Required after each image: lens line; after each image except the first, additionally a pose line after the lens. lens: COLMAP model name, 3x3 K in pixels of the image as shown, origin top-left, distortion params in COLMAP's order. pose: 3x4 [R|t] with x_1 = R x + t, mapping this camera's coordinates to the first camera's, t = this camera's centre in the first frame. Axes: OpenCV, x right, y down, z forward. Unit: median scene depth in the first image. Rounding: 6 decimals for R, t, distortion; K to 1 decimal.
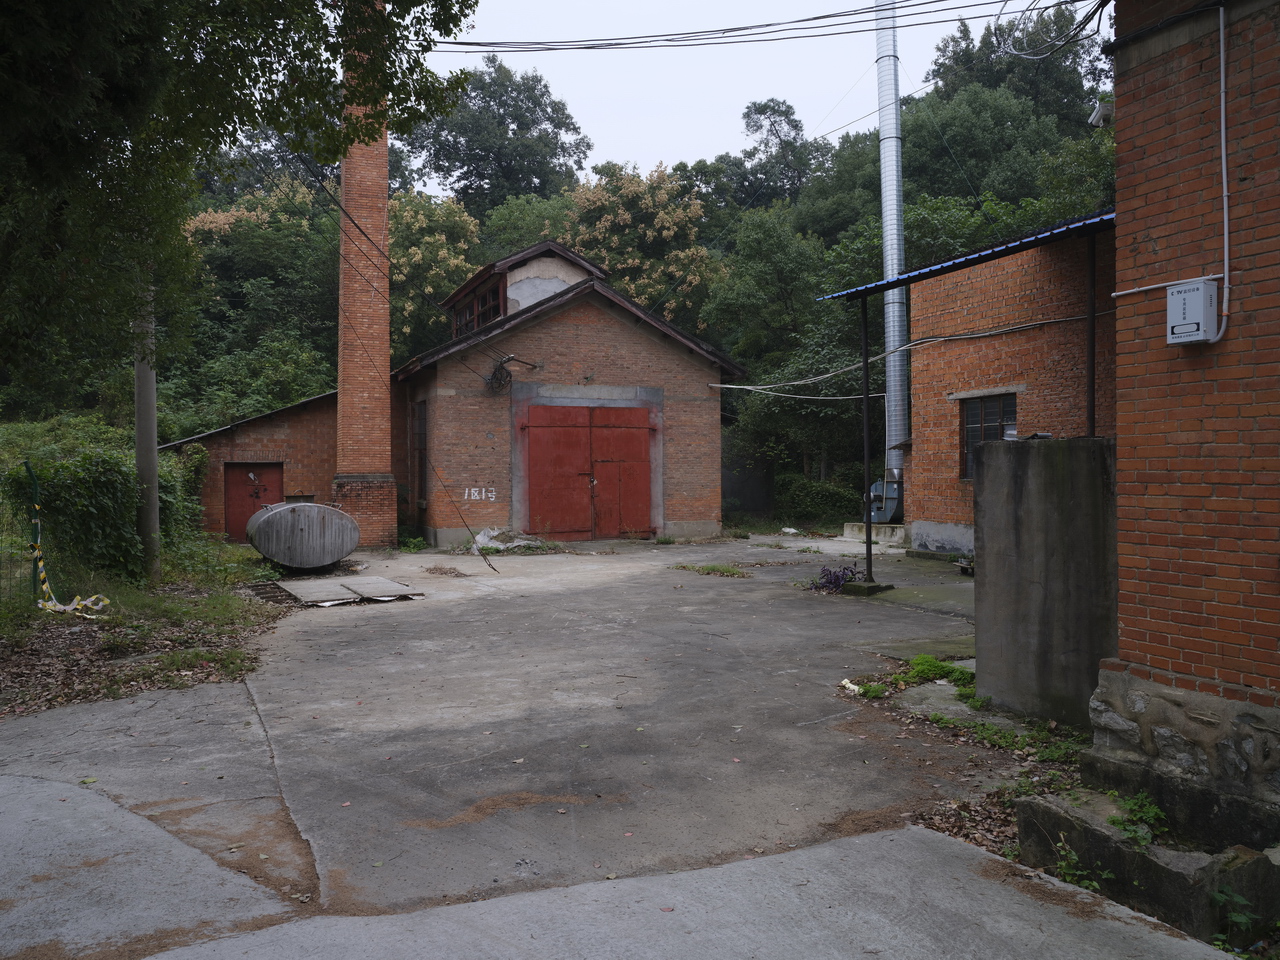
lens RADIAL K [[940.1, 0, 637.8], [0, 940.1, 475.5], [0, 0, 1]] dist [-0.011163, -0.000569]
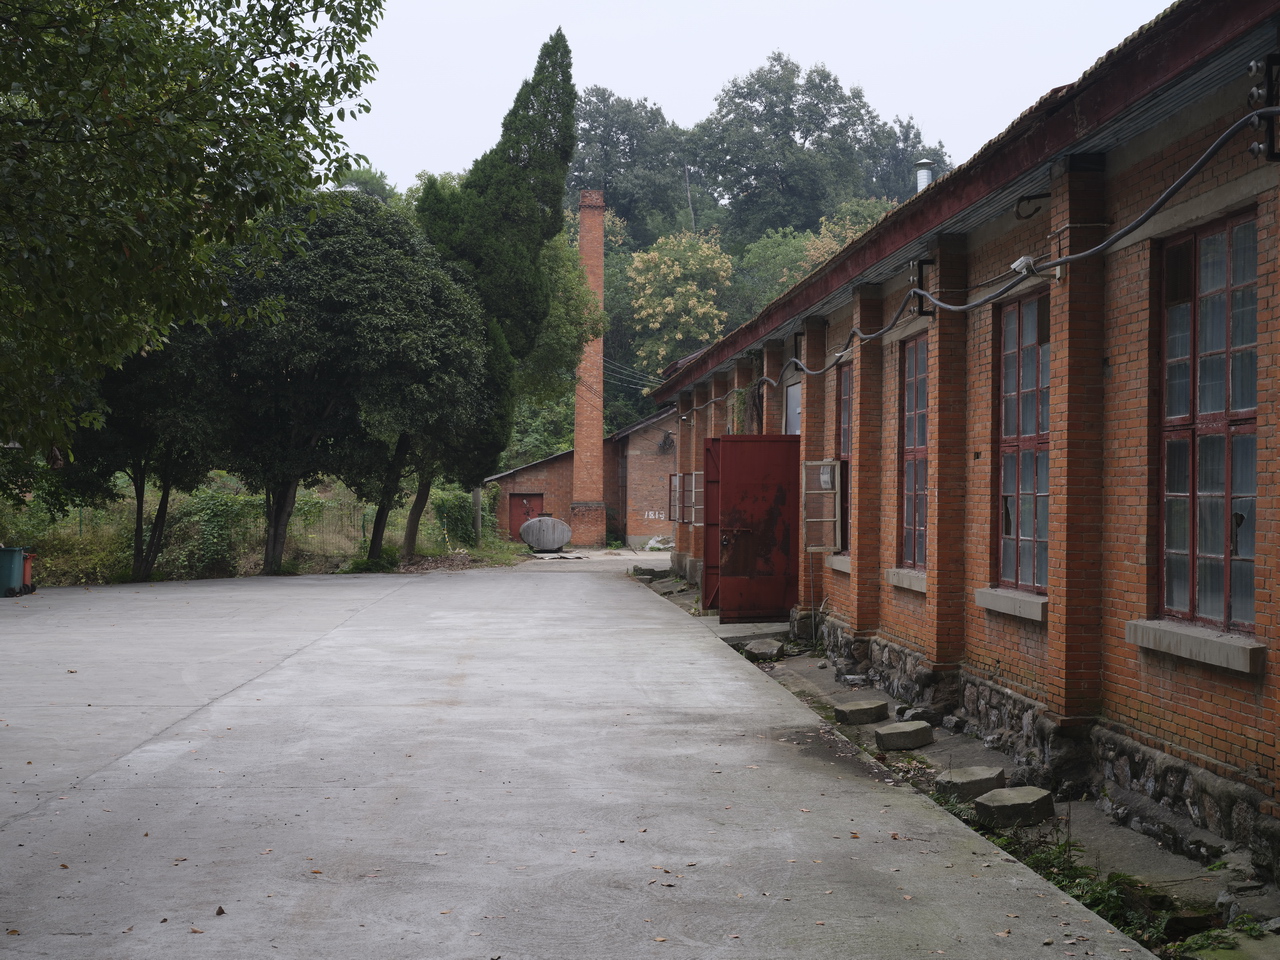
lens RADIAL K [[1566.1, 0, 640.2], [0, 1566.1, 481.7], [0, 0, 1]] dist [0.008331, 0.000000]
pose [[0.944172, 0.011147, -0.329264, 0.695013], [-0.013342, 0.999901, -0.004406, -0.025627], [0.329183, 0.008553, 0.944227, -1.552276]]
